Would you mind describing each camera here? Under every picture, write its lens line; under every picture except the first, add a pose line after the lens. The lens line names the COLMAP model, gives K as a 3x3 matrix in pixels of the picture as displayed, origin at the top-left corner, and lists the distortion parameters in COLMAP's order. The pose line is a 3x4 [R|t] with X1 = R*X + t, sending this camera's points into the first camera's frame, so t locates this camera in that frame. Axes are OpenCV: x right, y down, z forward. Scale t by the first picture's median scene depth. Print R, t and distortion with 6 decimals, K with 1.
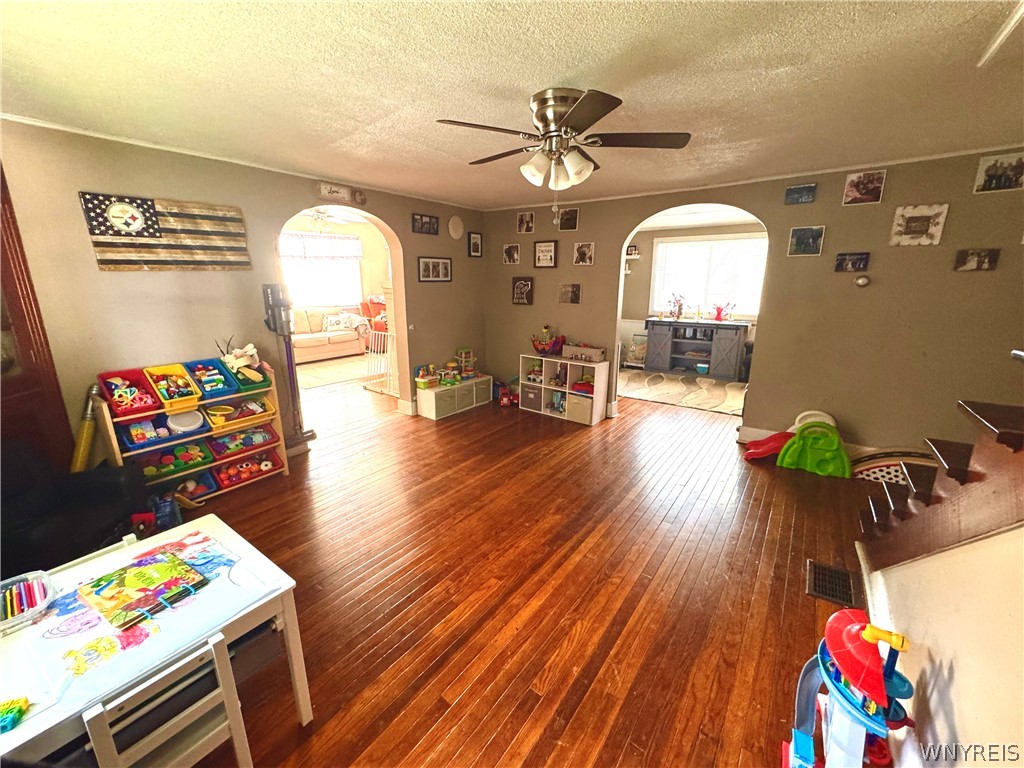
lens RADIAL K [[407.2, 0, 513.5], [0, 407.2, 381.9], [0, 0, 1]] dist [-0.003600, 0.000580]
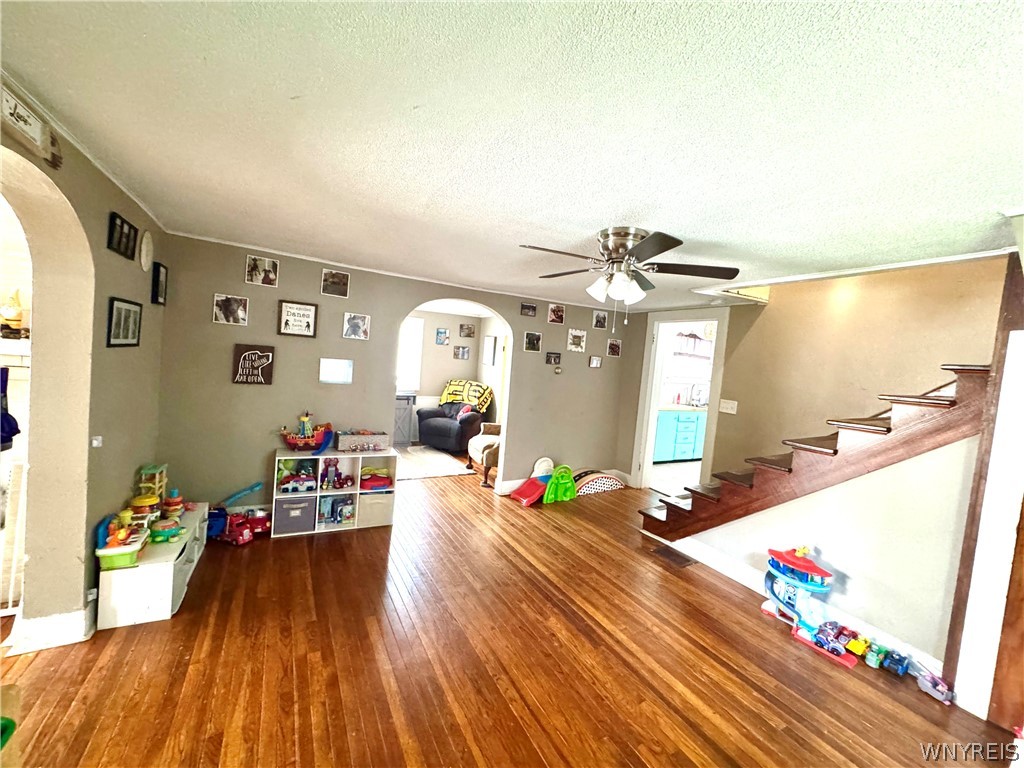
lens RADIAL K [[407.2, 0, 512.7], [0, 407.2, 381.1], [0, 0, 1]] dist [-0.003600, 0.000580]
pose [[0.412651, -0.016083, 0.910747, -0.475323], [0.143391, 0.988525, -0.047512, -0.113072], [-0.899532, 0.150199, 0.410222, 0.371356]]
